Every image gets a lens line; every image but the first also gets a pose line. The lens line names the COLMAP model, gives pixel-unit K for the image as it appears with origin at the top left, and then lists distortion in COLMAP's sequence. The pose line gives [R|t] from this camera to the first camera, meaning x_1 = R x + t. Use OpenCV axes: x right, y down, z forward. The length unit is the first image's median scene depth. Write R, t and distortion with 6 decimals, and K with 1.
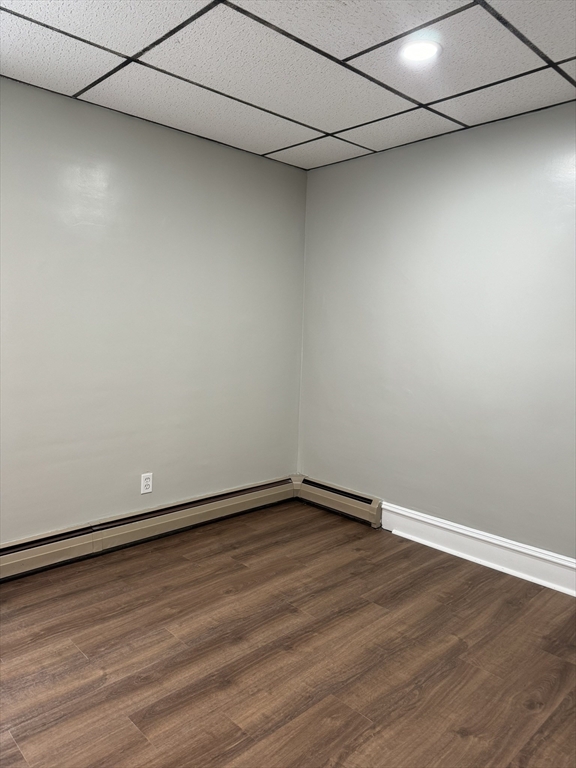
lens RADIAL K [[548.2, 0, 284.2], [0, 548.2, 386.8], [0, 0, 1]] dist [0.031735, -0.033625]
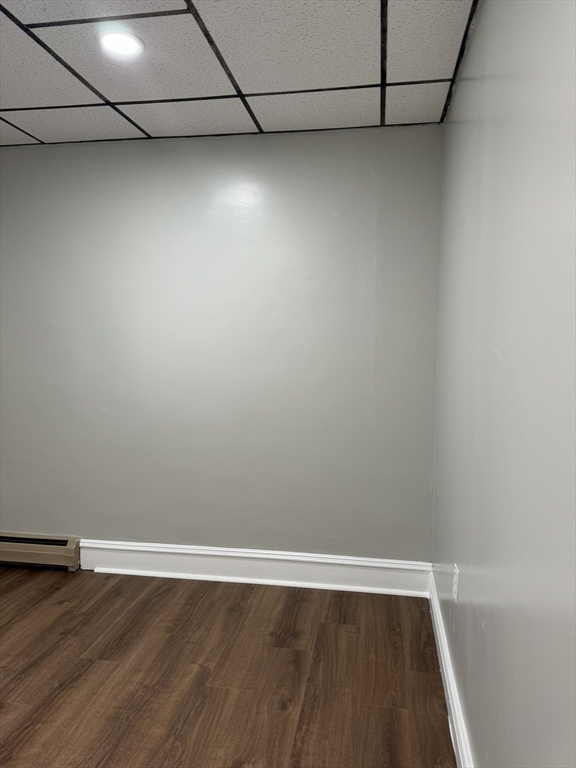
lens RADIAL K [[548.2, 0, 287.8], [0, 548.2, 381.5], [0, 0, 1]] dist [0.031735, -0.033625]
pose [[0.793771, -0.056915, 0.605548, -0.109665], [0.077310, 0.996978, -0.007634, -0.015175], [-0.603284, 0.052874, 0.795772, 0.115350]]
